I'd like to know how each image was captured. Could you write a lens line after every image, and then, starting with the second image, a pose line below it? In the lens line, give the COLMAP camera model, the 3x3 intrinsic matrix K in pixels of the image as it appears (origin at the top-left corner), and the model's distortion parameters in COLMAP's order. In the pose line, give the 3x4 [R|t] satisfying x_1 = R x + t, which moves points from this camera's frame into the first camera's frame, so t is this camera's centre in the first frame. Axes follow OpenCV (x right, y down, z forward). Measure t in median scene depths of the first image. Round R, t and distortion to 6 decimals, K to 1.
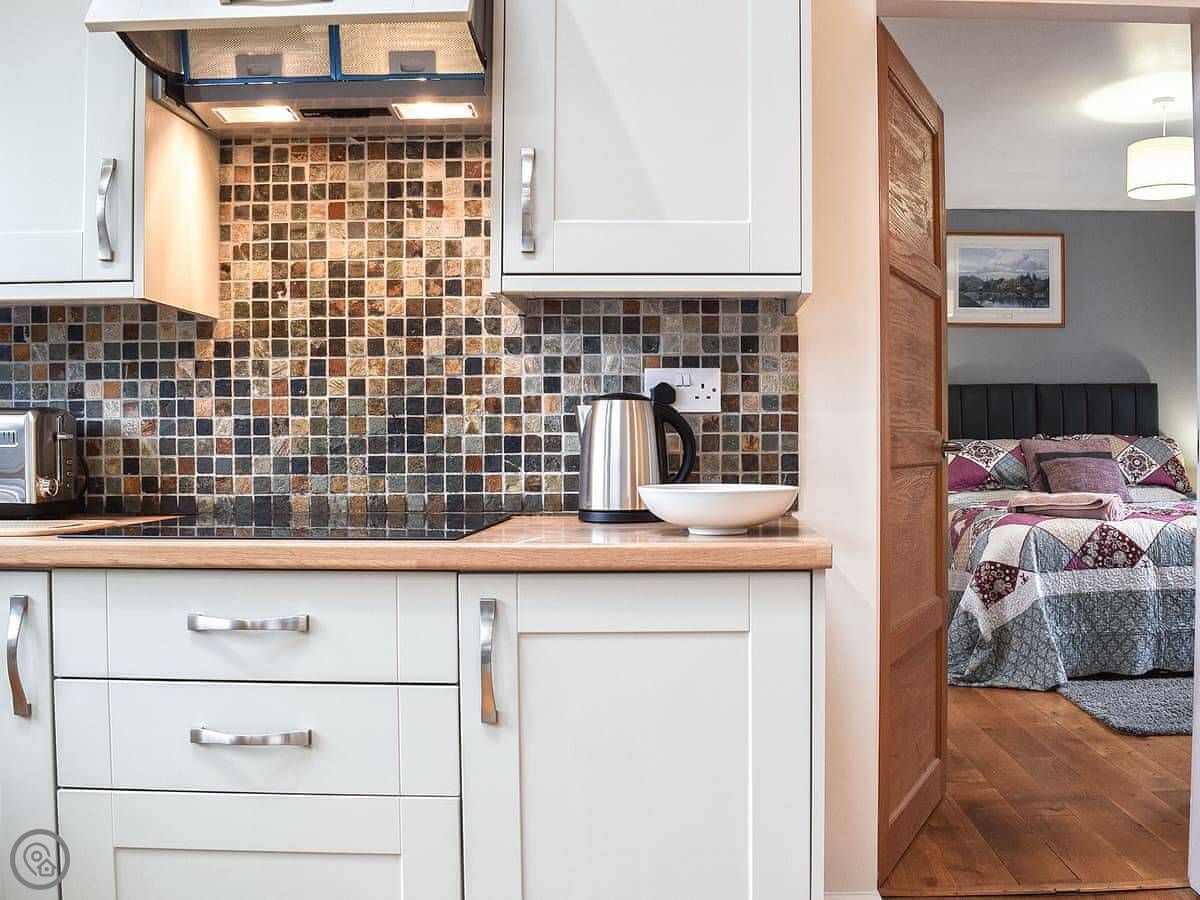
lens RADIAL K [[1154.6, 0, 628.6], [0, 1154.6, 477.2], [0, 0, 1]] dist [-0.103469, 0.009734]
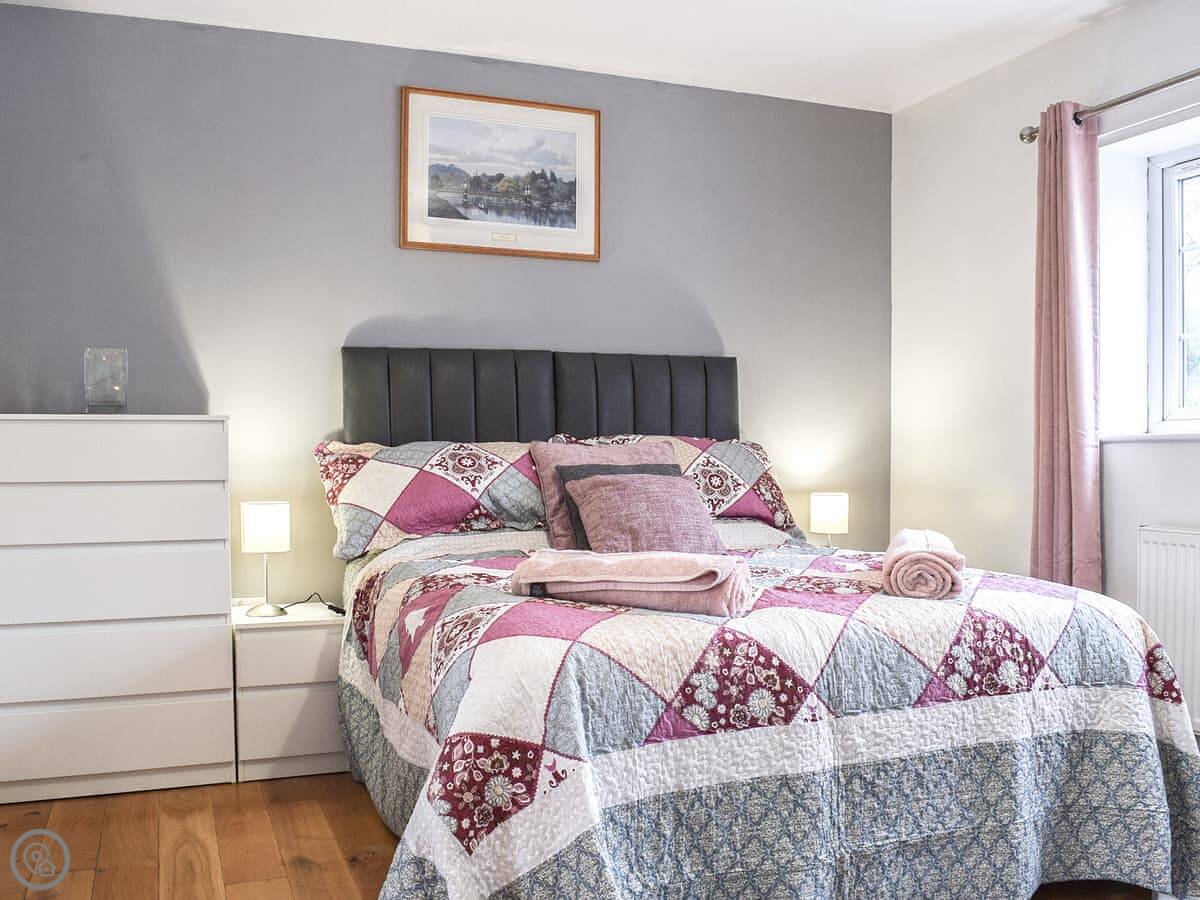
lens RADIAL K [[1154.6, 0, 628.6], [0, 1154.6, 477.2], [0, 0, 1]] dist [-0.103469, 0.009734]
pose [[0.909243, -0.001618, 0.416262, 0.152448], [0.004563, 0.999971, -0.006081, -0.012174], [-0.416240, 0.007428, 0.909224, 0.469479]]
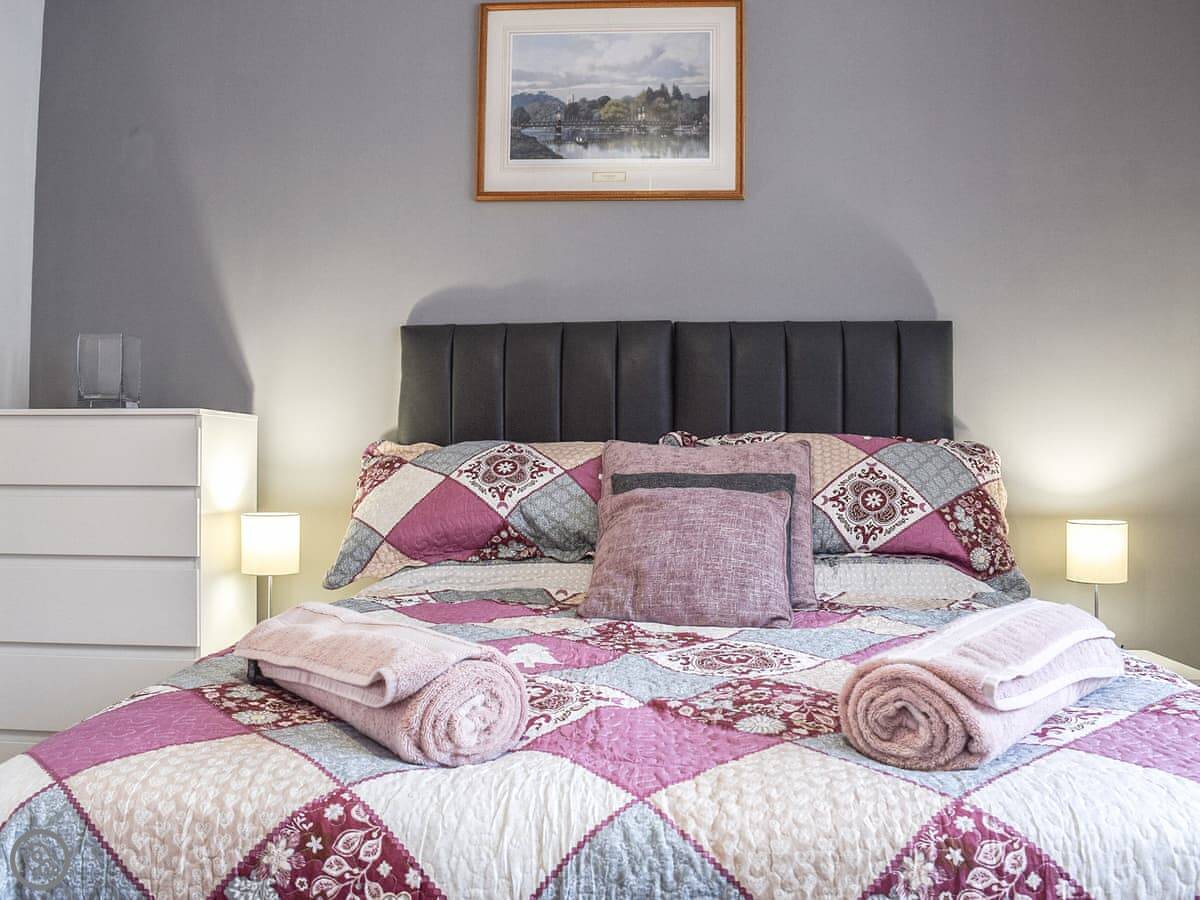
lens RADIAL K [[1134.2, 0, 543.3], [0, 1134.2, 444.7], [0, 0, 1]] dist [-0.105850, 0.014725]
pose [[0.997796, 0.012884, -0.065089, 0.369091], [-0.015403, 0.999145, -0.038356, -0.016278], [0.064539, 0.039274, 0.997142, 0.603933]]
